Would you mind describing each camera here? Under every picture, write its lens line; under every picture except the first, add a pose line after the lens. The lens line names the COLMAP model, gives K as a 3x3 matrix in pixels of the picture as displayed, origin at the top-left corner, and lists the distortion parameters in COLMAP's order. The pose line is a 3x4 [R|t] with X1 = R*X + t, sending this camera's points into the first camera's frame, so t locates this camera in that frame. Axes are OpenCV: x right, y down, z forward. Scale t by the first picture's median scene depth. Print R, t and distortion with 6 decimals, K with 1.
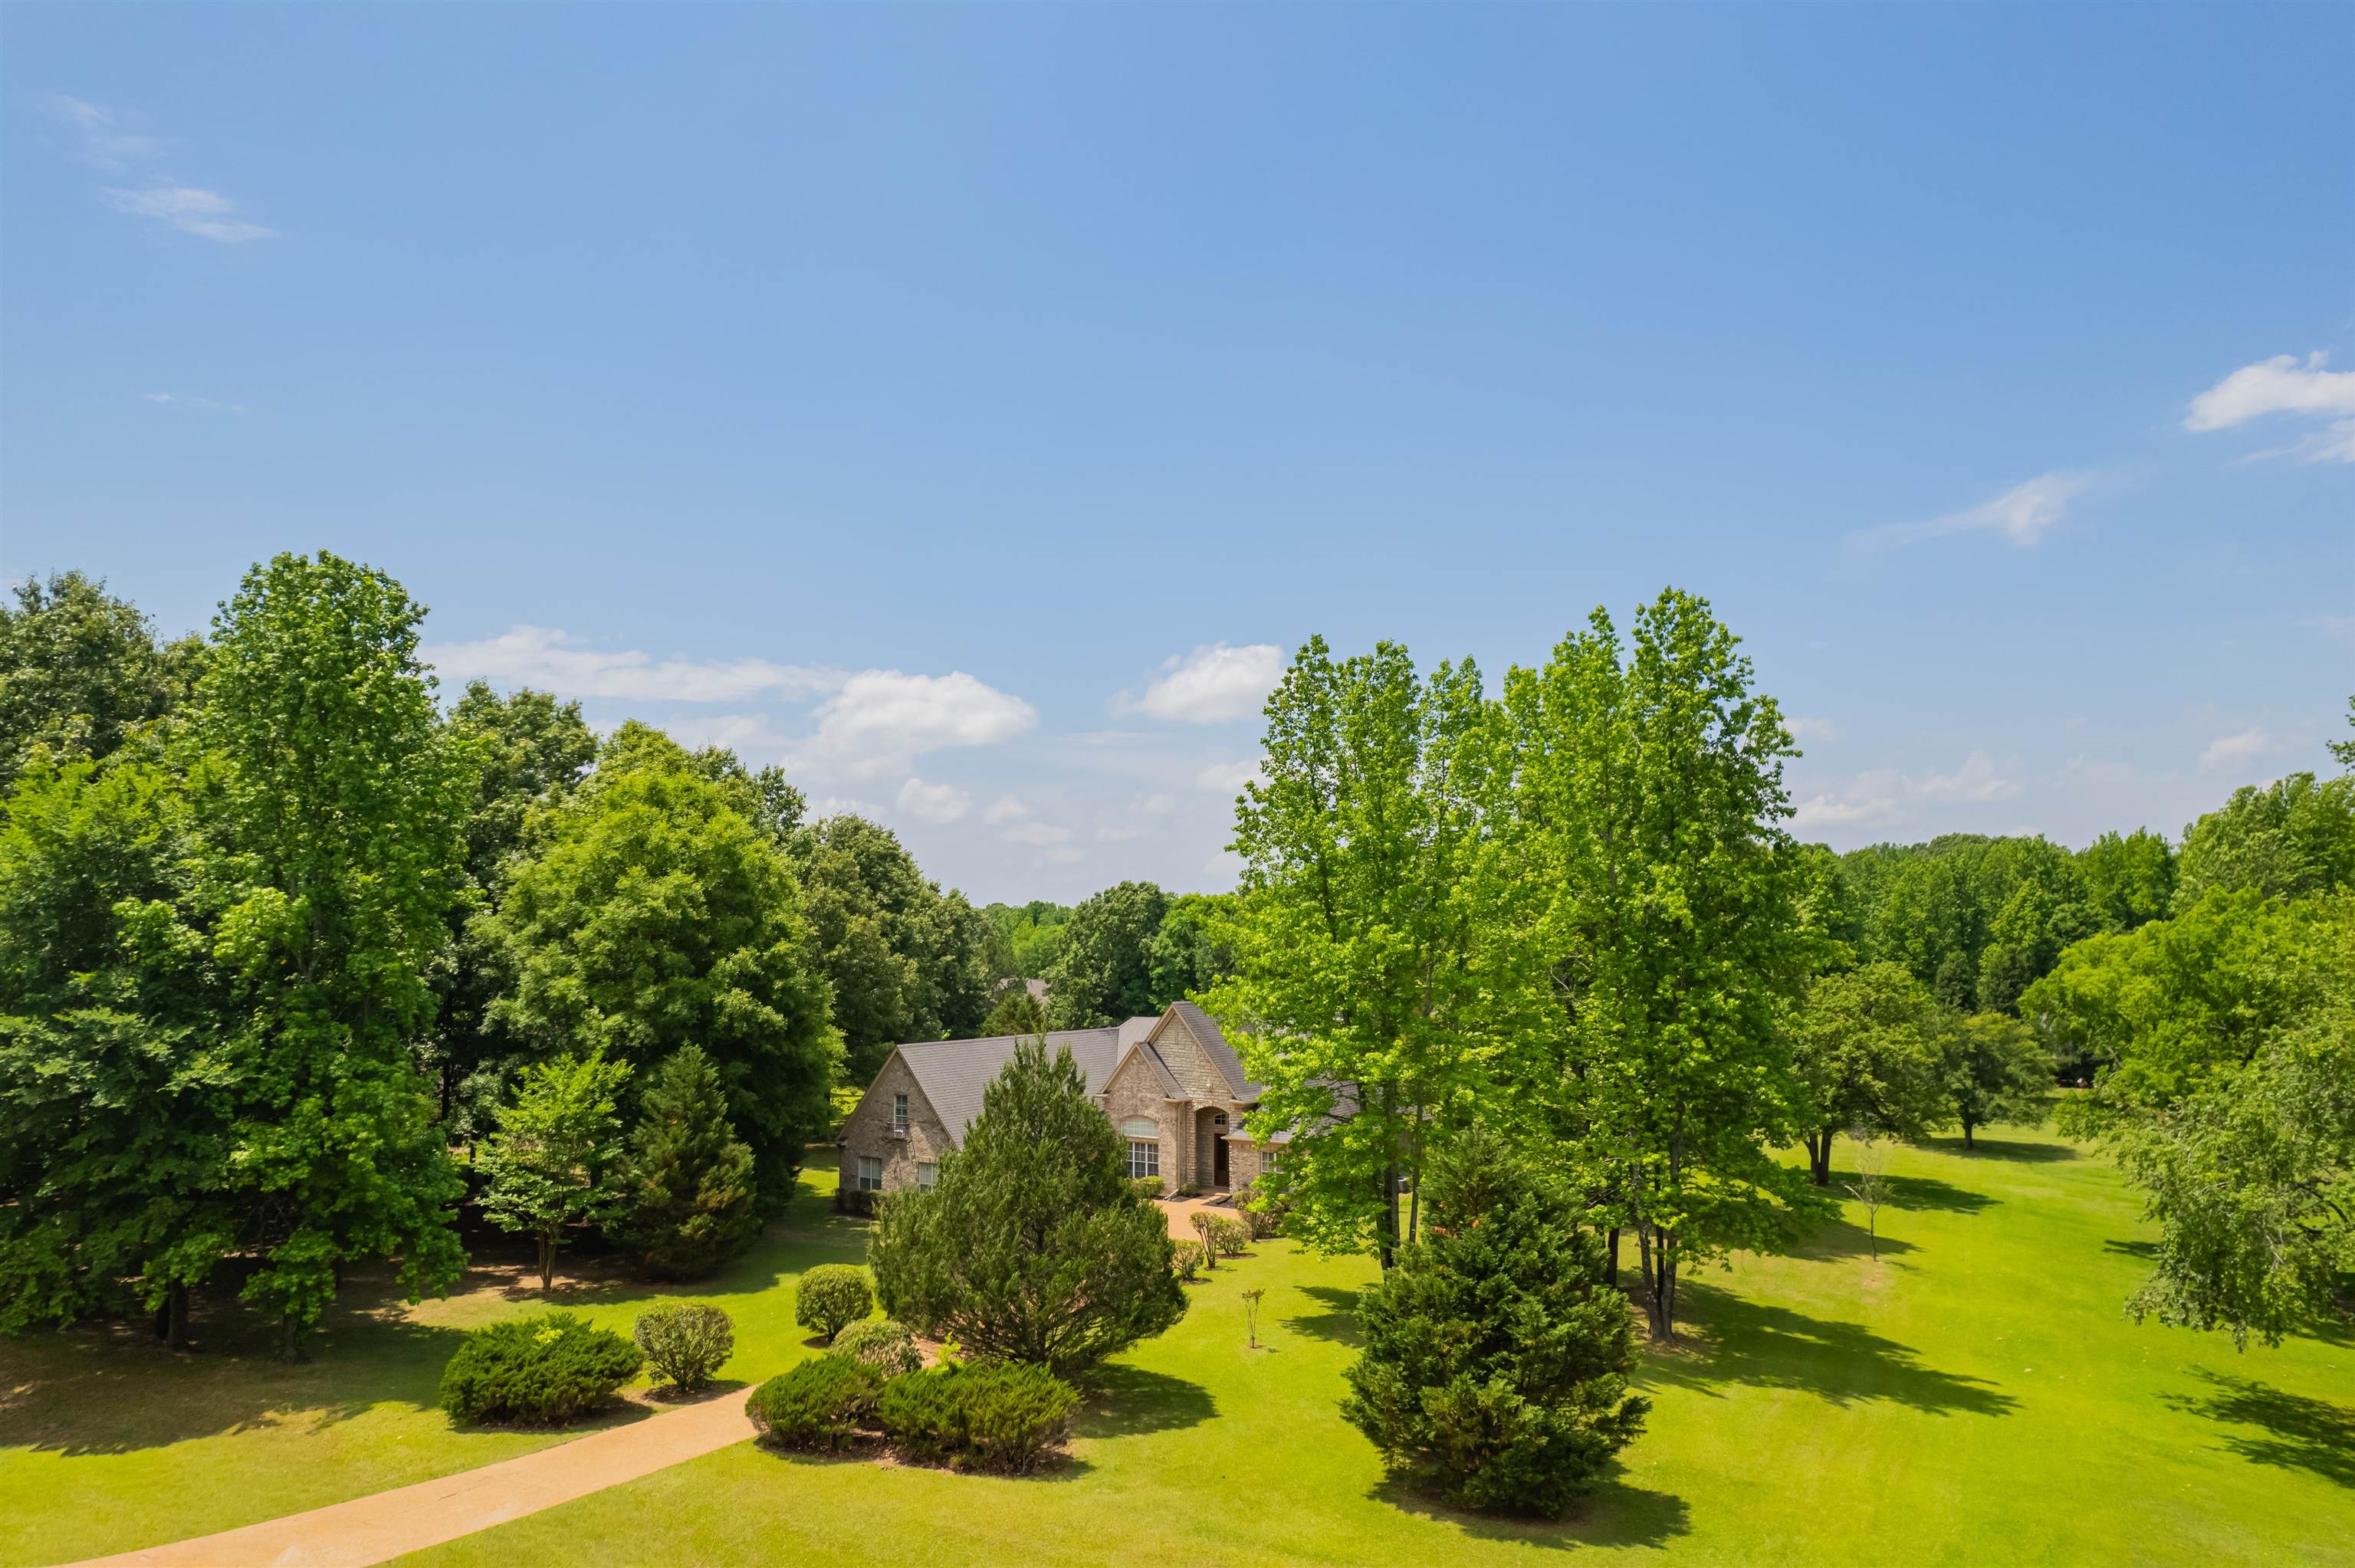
lens RADIAL K [[1520.9, 0, 1168.0], [0, 1520.9, 789.8], [0, 0, 1]] dist [-0.047049, 0.033648]
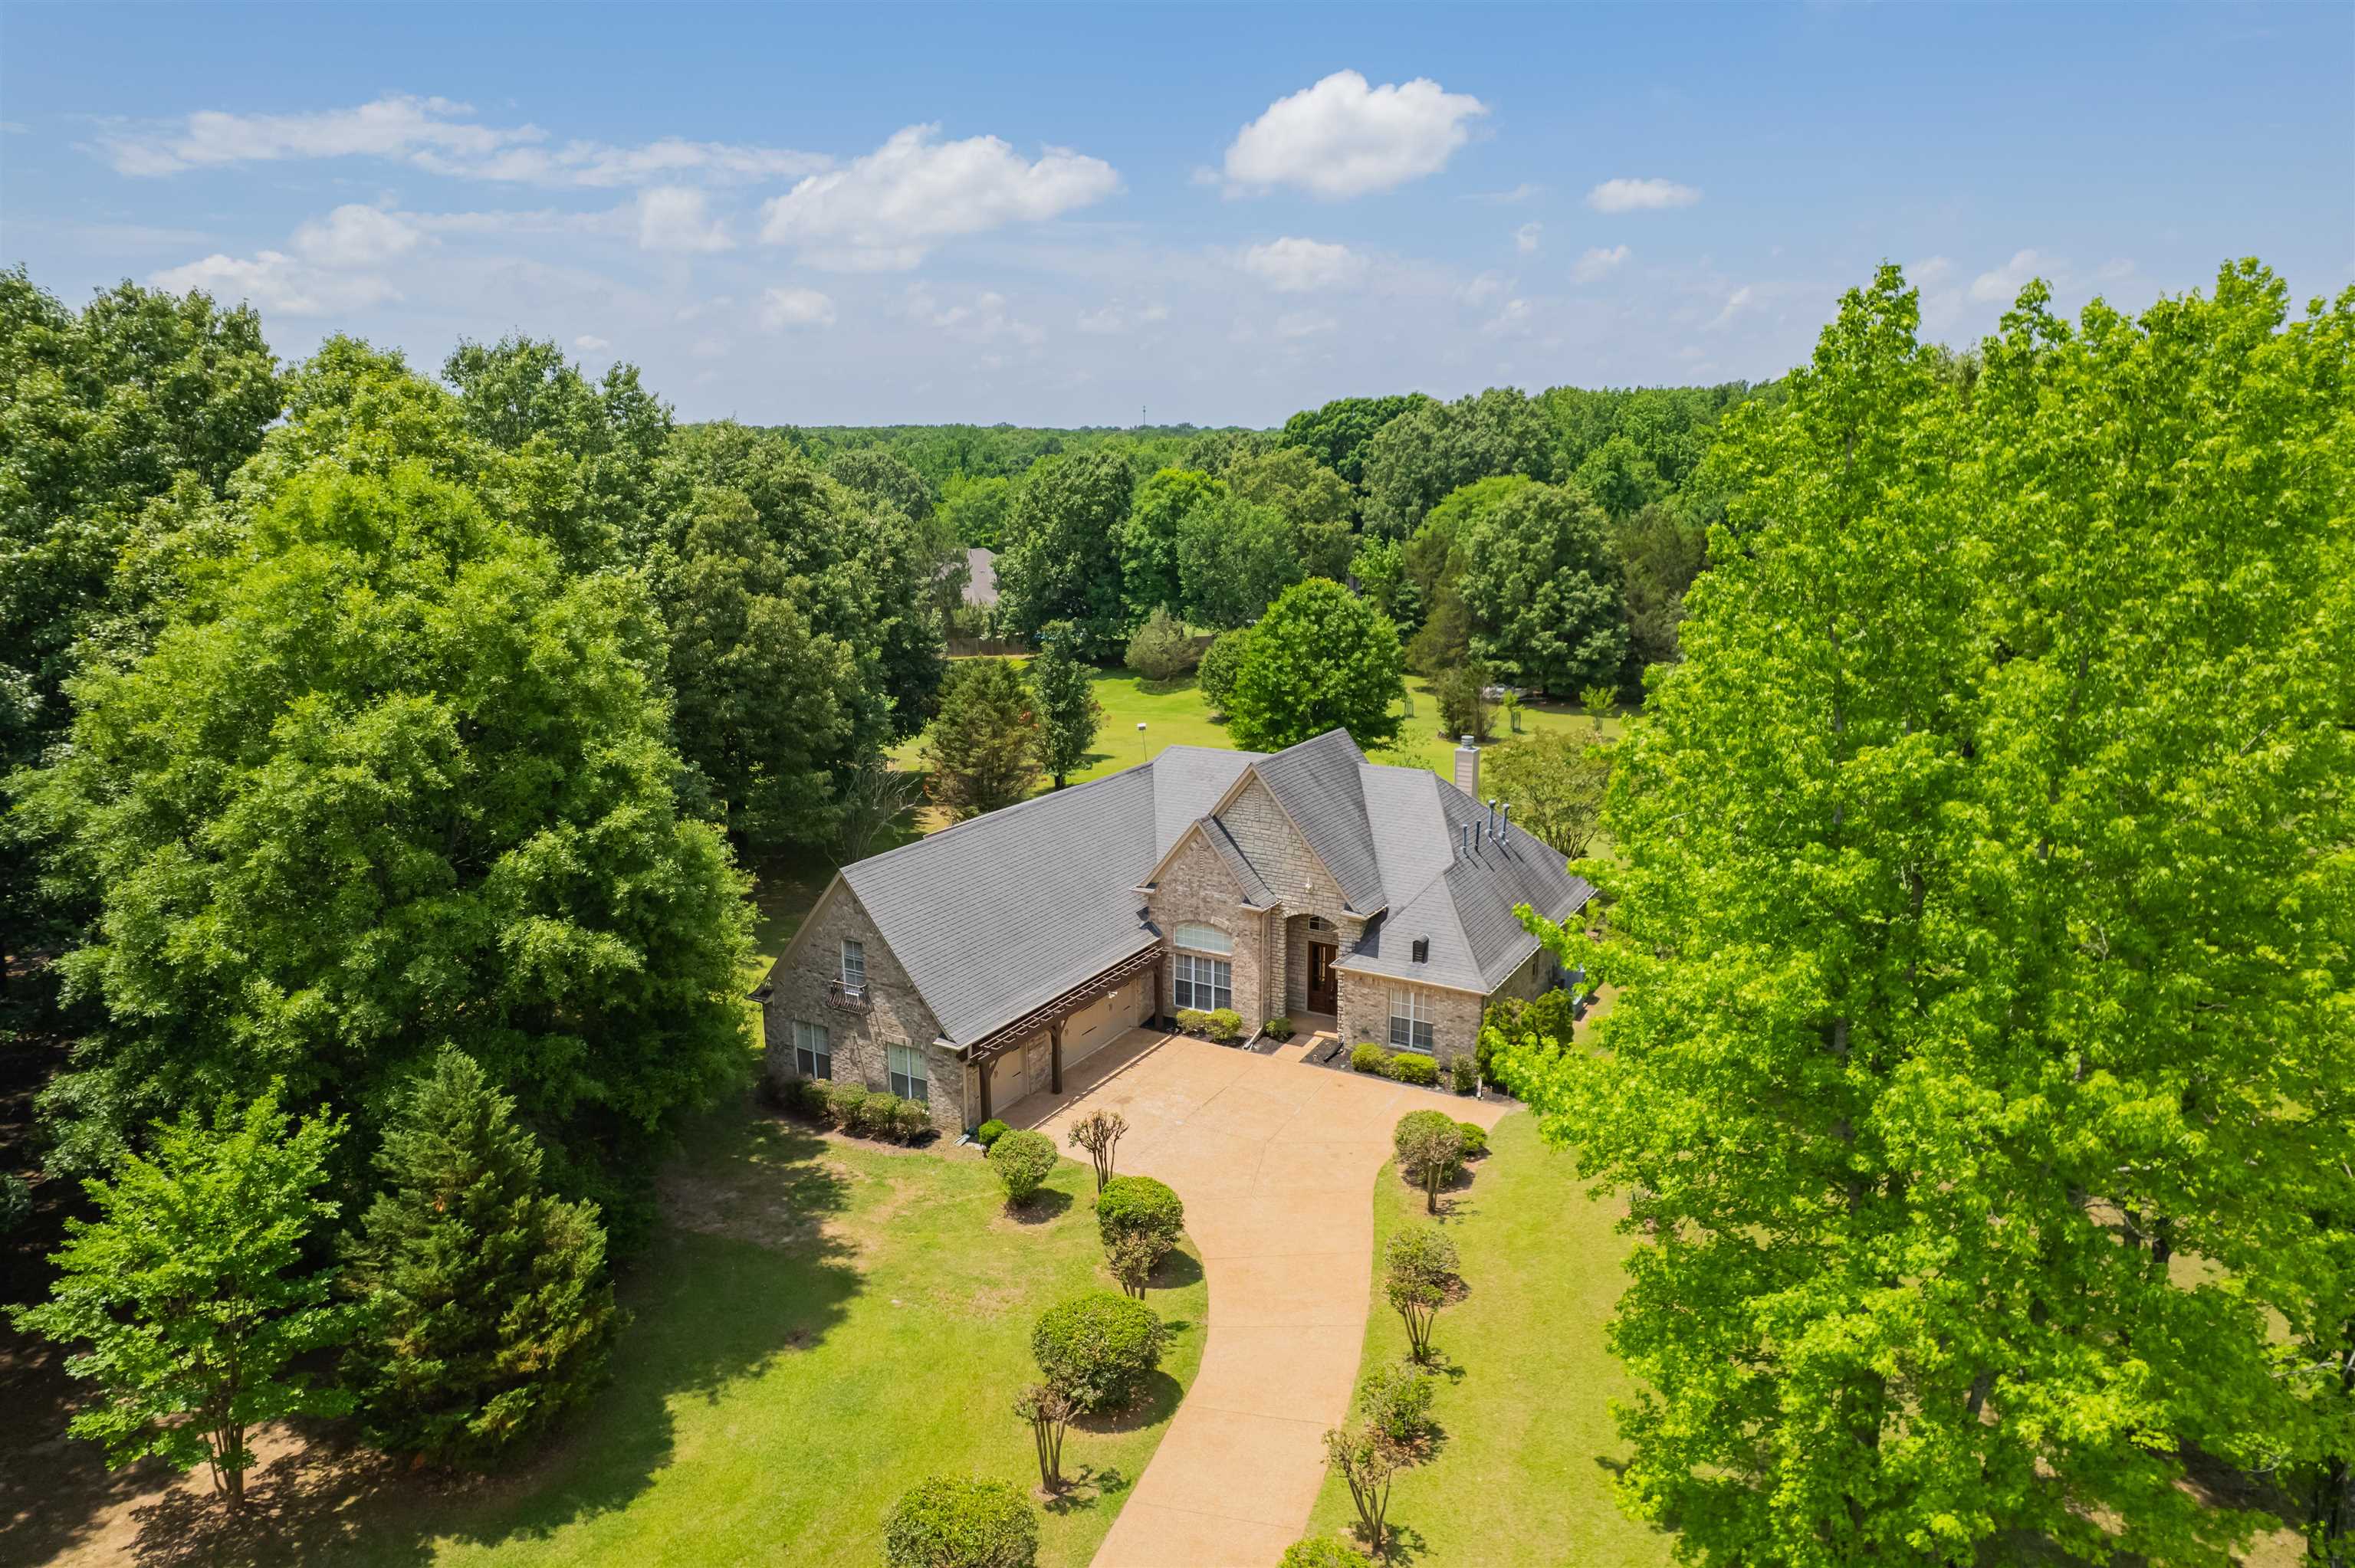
lens RADIAL K [[1513.6, 0, 1178.0], [0, 1513.6, 790.7], [0, 0, 1]] dist [-0.048936, 0.035600]
pose [[0.998297, -0.017898, 0.055530, -0.084523], [-0.000443, 0.949433, 0.313969, -0.071662], [-0.058342, -0.313459, 0.947808, 0.471682]]
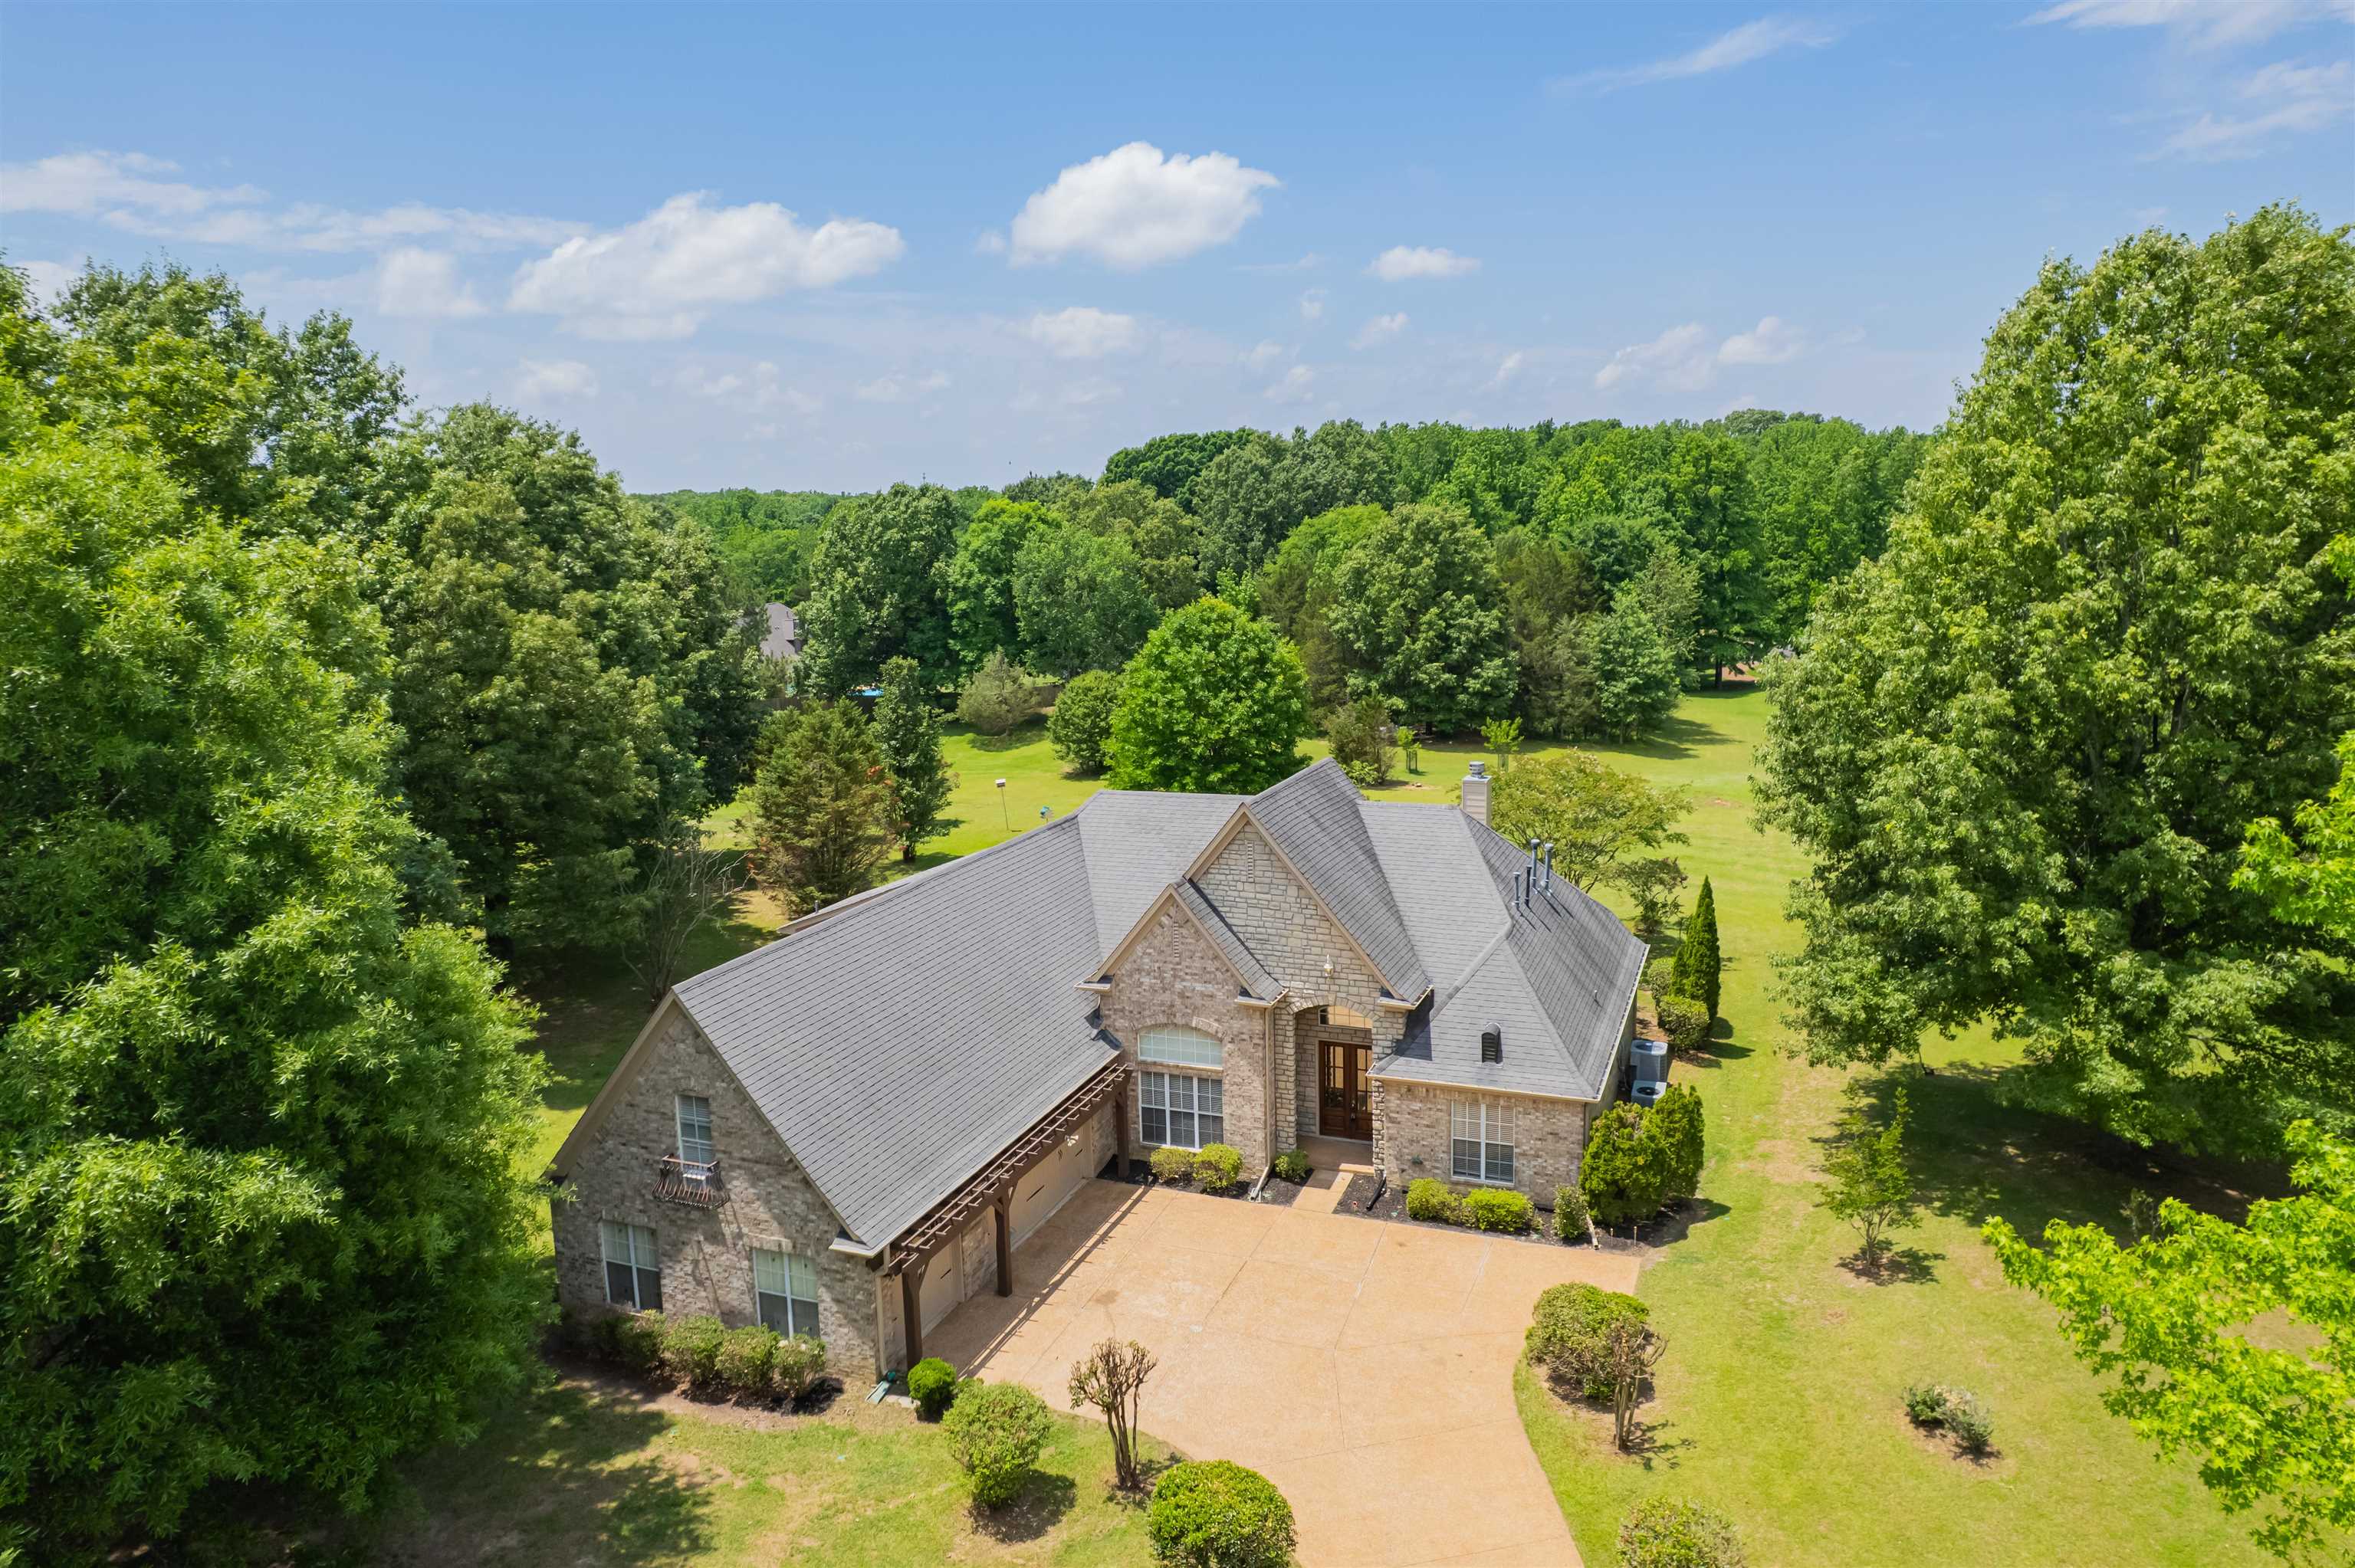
lens RADIAL K [[1553.4, 0, 1237.3], [0, 1553.4, 716.7], [0, 0, 1]] dist [-0.054865, 0.030940]
pose [[0.972761, -0.048888, 0.226595, -0.140889], [-0.003589, 0.974215, 0.225594, -0.000120], [-0.231781, -0.220262, 0.947503, 0.678115]]
